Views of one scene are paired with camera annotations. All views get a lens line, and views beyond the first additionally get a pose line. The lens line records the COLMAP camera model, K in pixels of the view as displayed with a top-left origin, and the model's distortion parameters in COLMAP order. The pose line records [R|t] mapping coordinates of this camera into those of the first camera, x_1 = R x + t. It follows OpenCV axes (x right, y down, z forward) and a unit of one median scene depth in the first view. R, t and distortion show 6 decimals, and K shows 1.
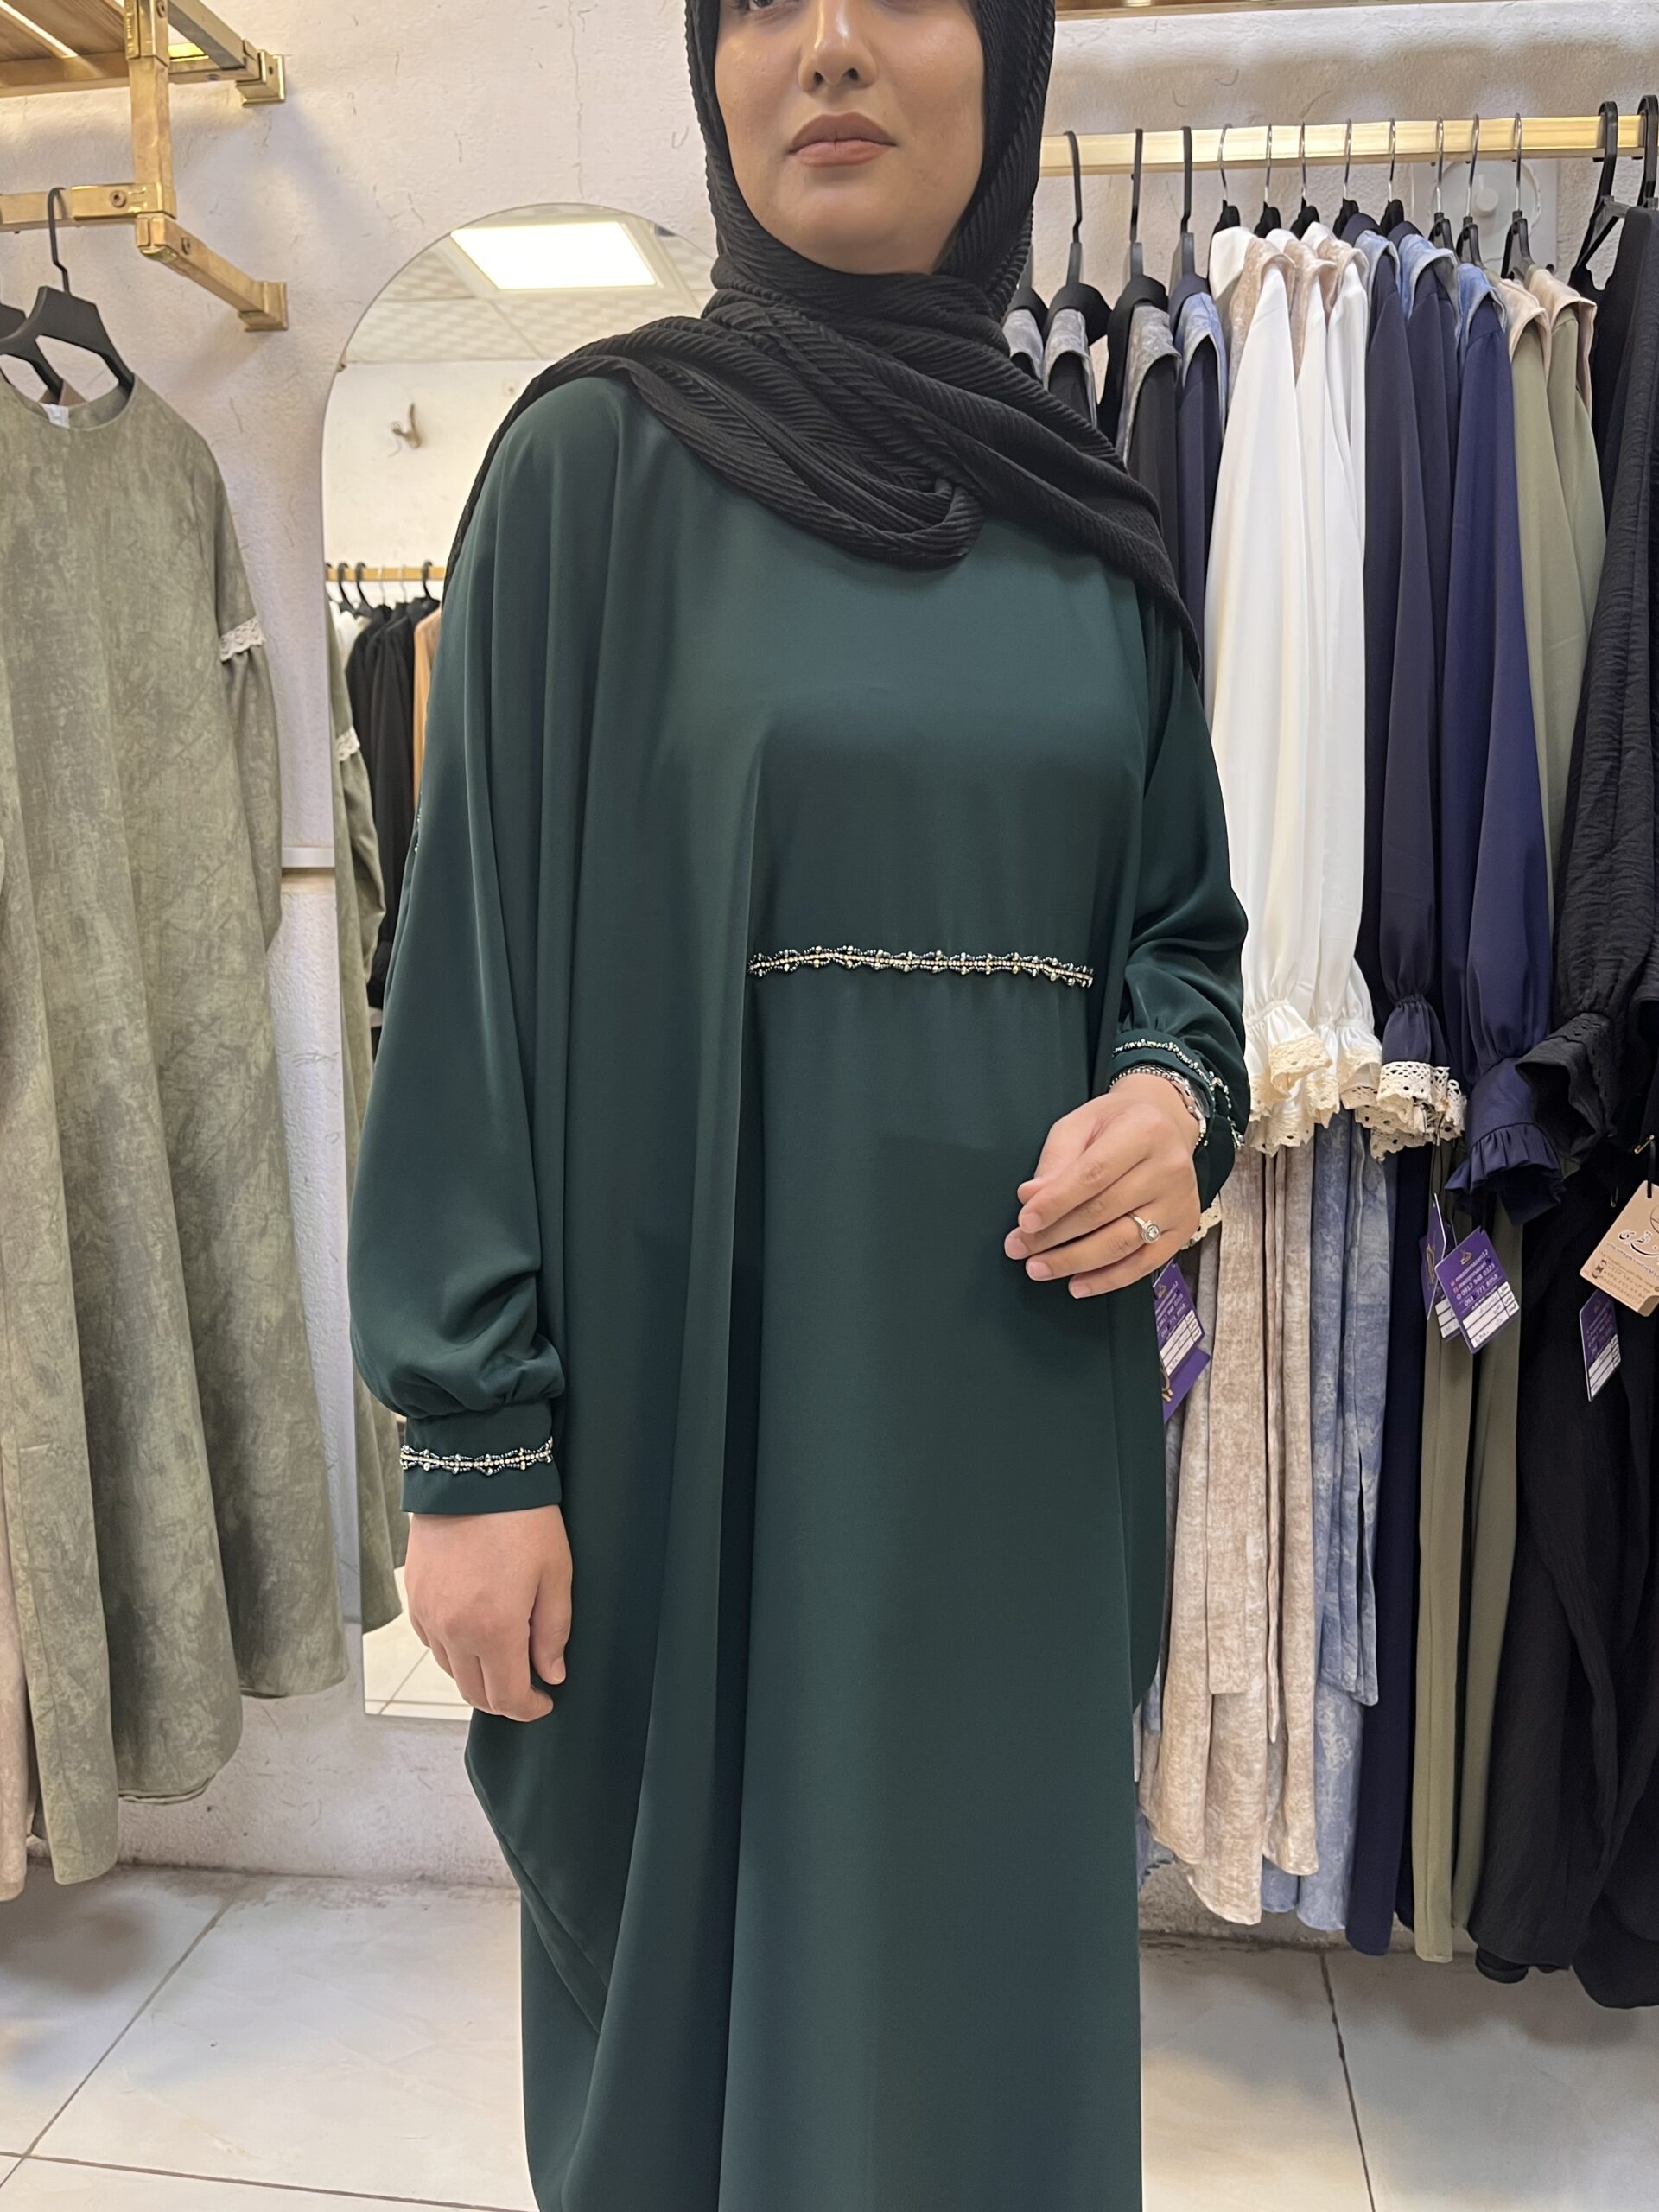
lens RADIAL K [[1856.0, 0, 859.5], [0, 1856.0, 1109.8], [0, 0, 1]] dist [0.052873, -0.060960]
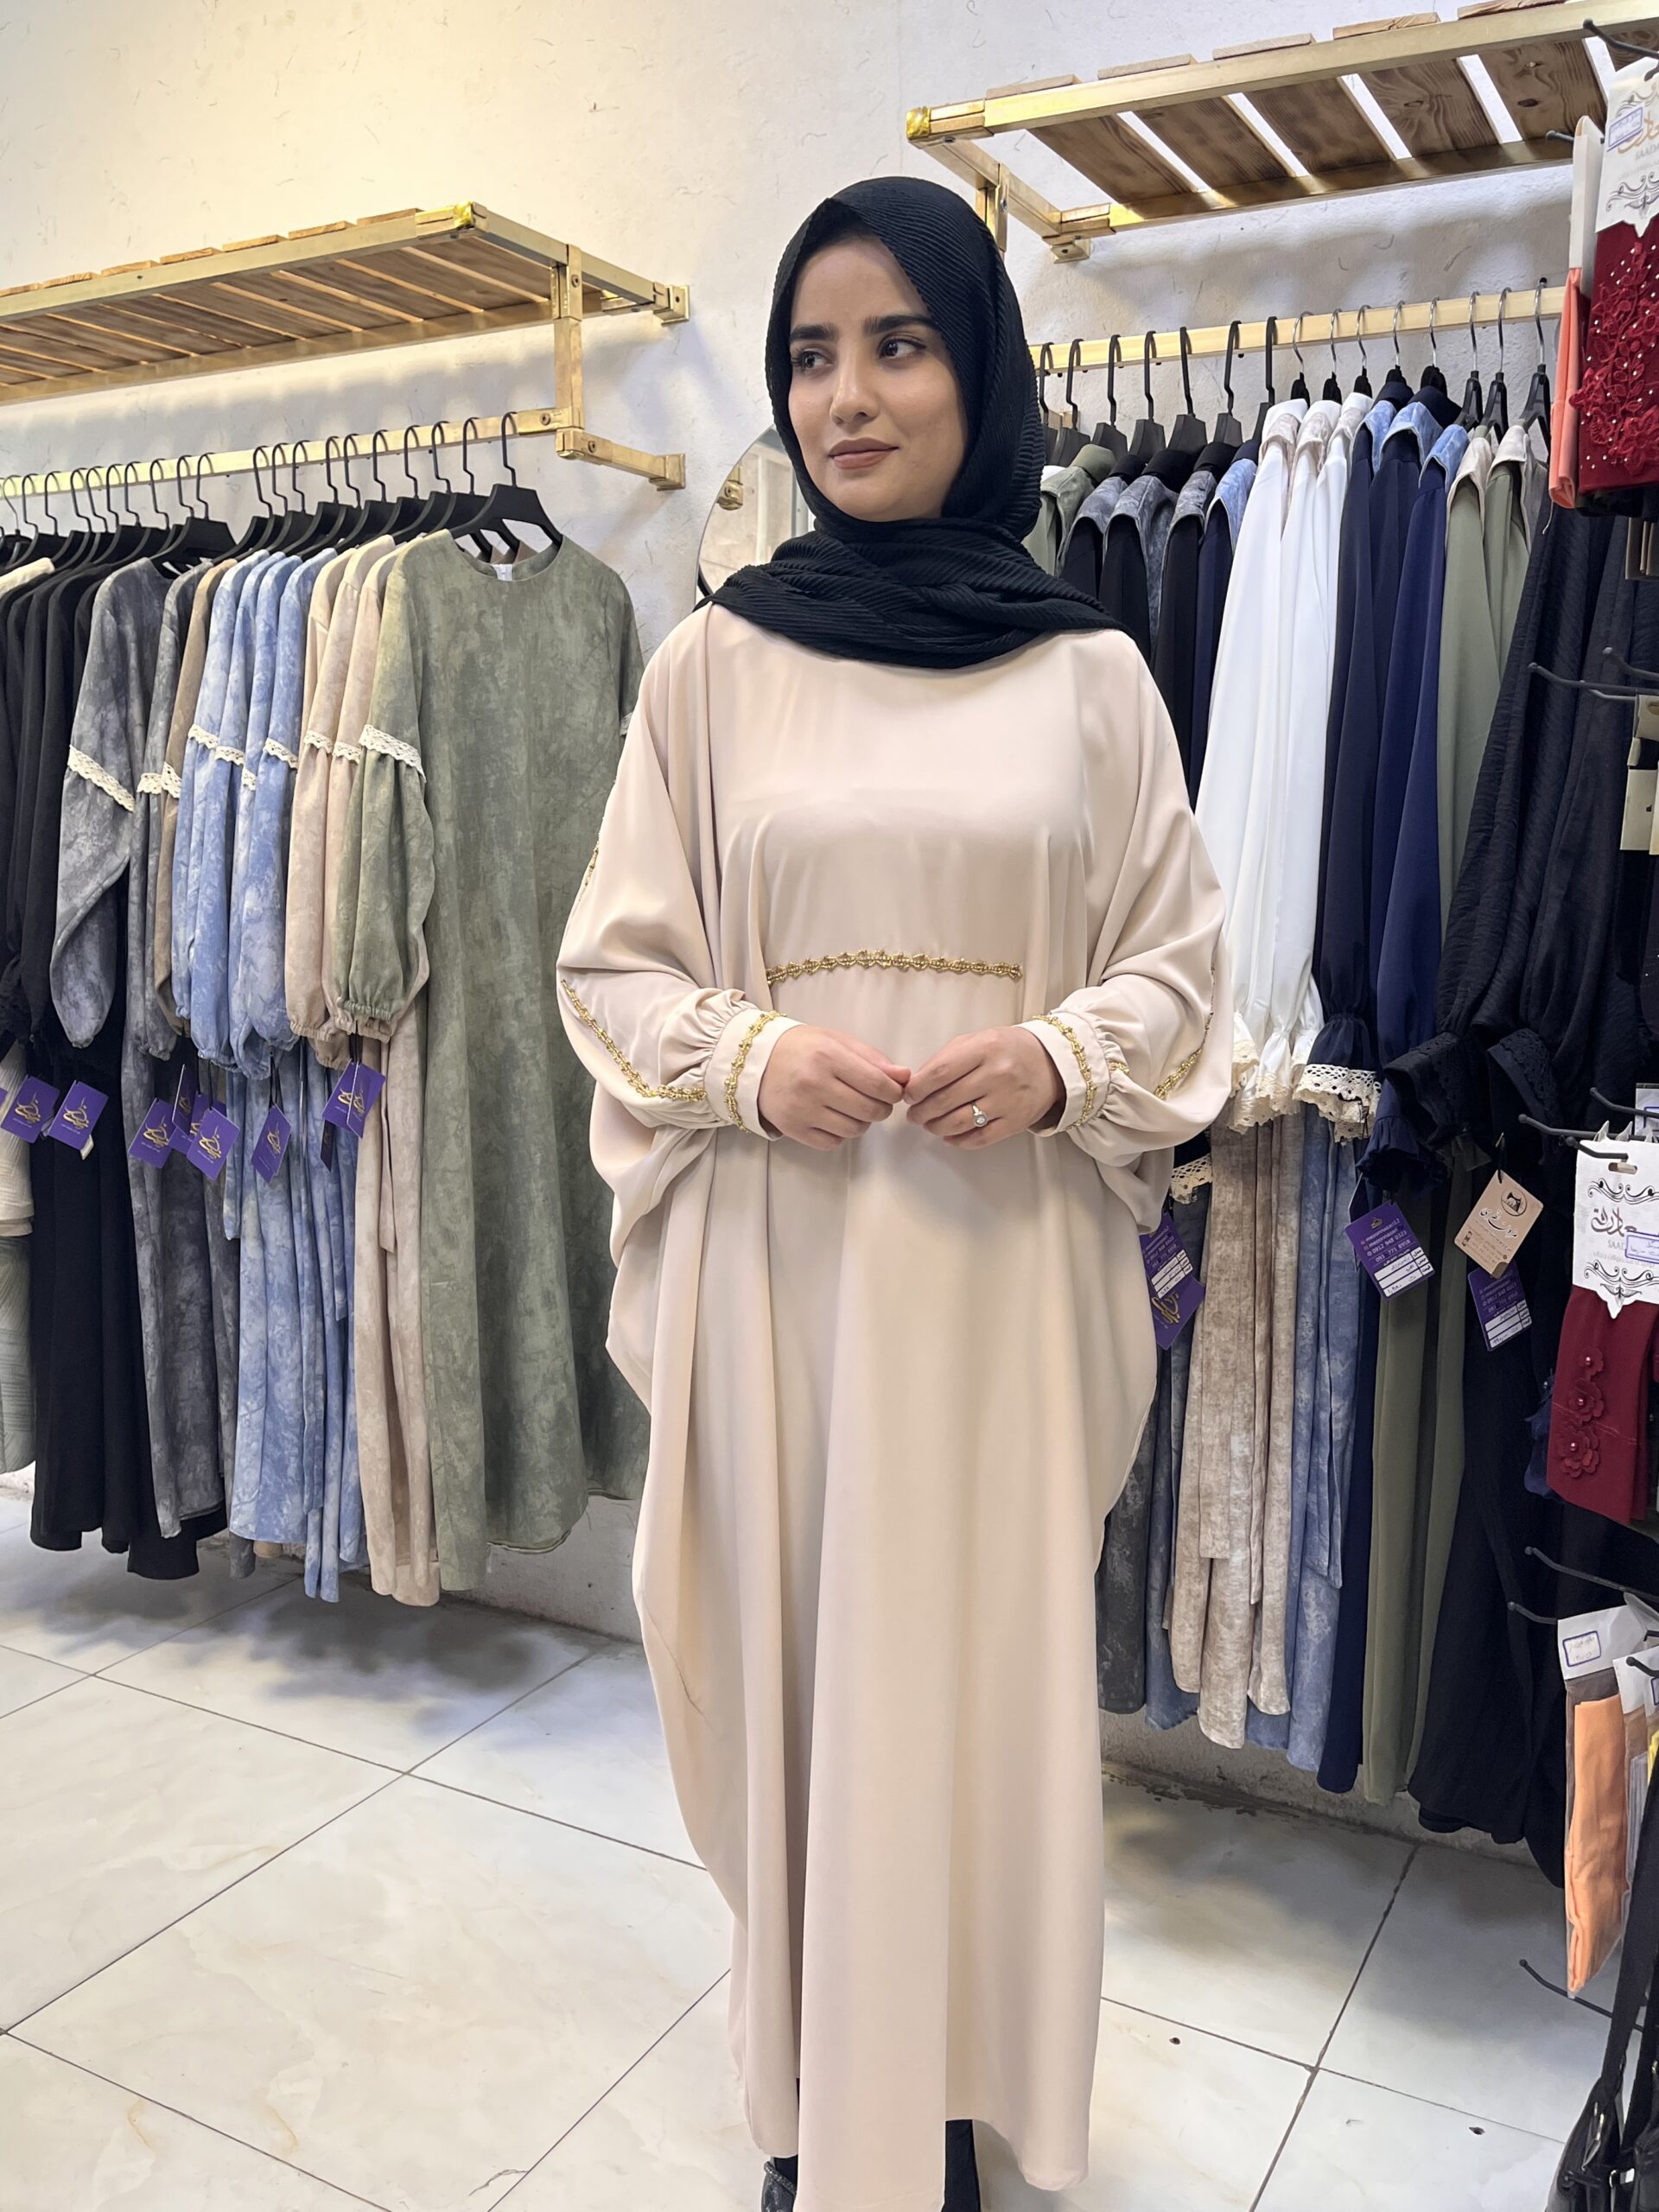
lens RADIAL K [[1856.0, 0, 850.5], [0, 1856.0, 1117.7], [0, 0, 1]] dist [0.052873, -0.060960]
pose [[0.935346, 0.064001, -0.347897, 0.340223], [-0.063223, 0.997907, 0.013602, 0.011148], [0.348039, 0.009272, 0.937434, -0.239859]]
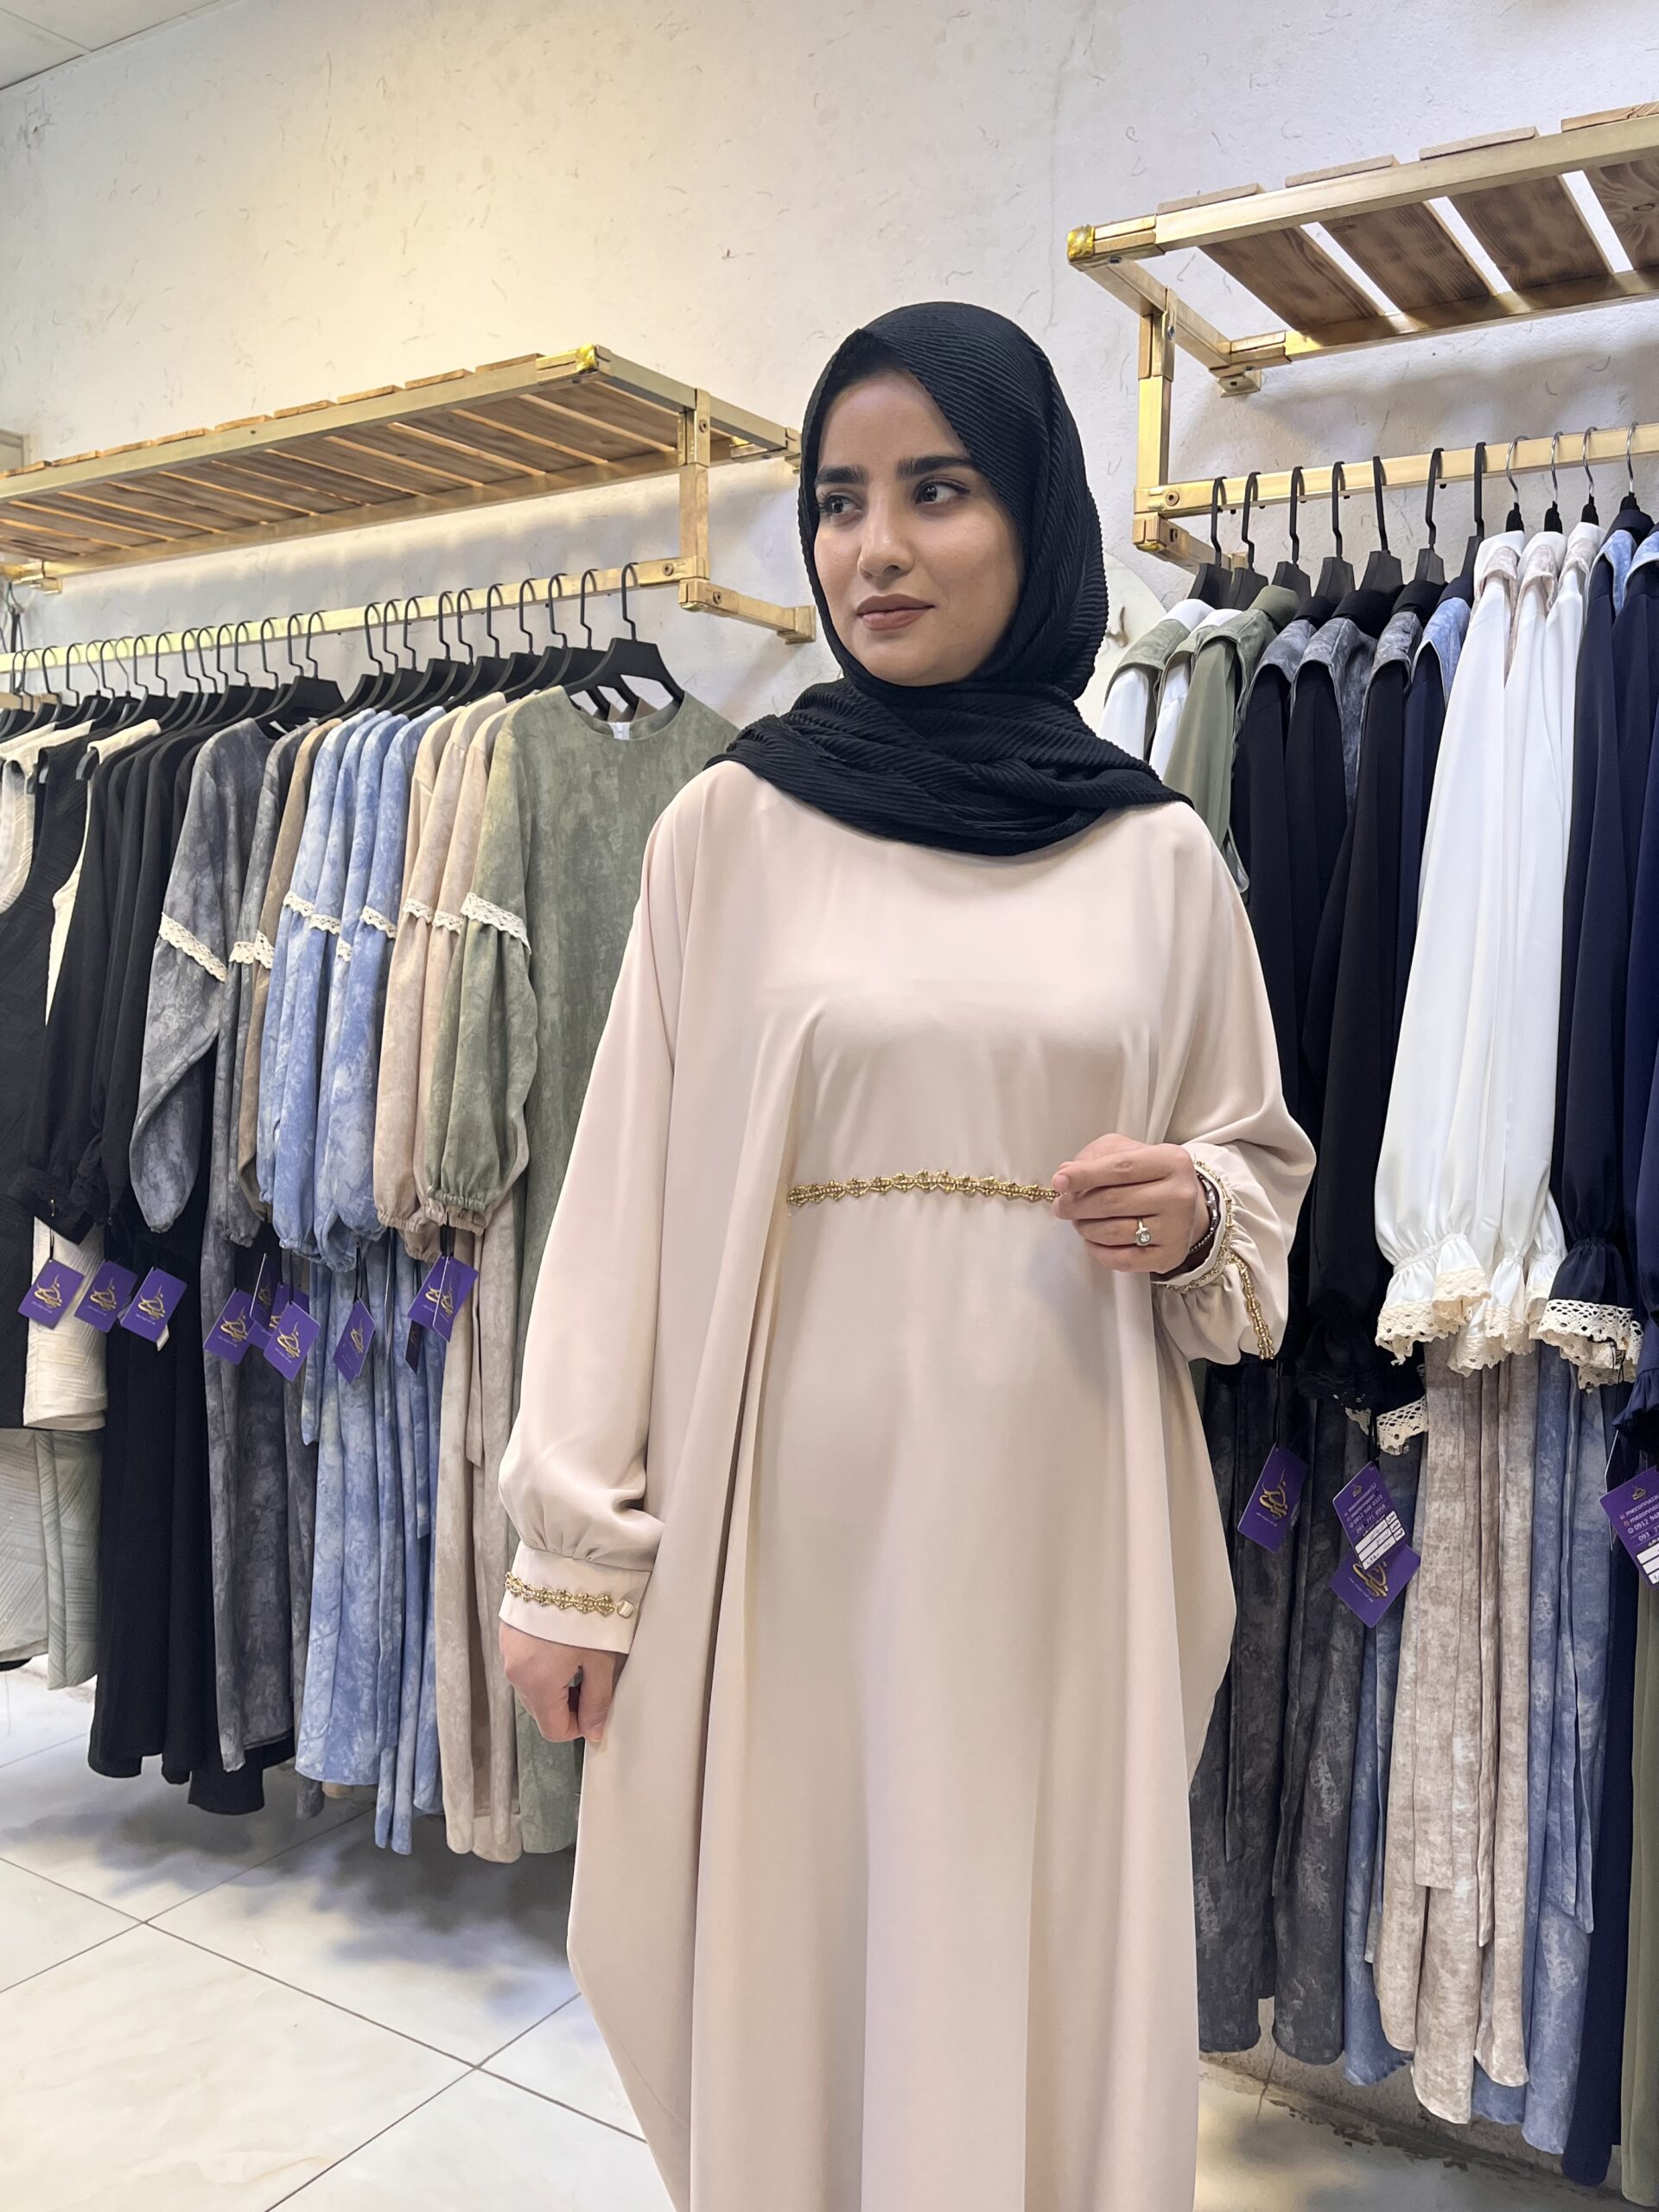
lens RADIAL K [[1856.0, 0, 834.6], [0, 1856.0, 1114.0], [0, 0, 1]] dist [0.052873, -0.060960]
pose [[0.907689, 0.044122, -0.417318, 0.274715], [-0.077019, 0.995080, -0.062314, -0.025068], [0.412516, 0.088703, 0.906621, -0.116276]]
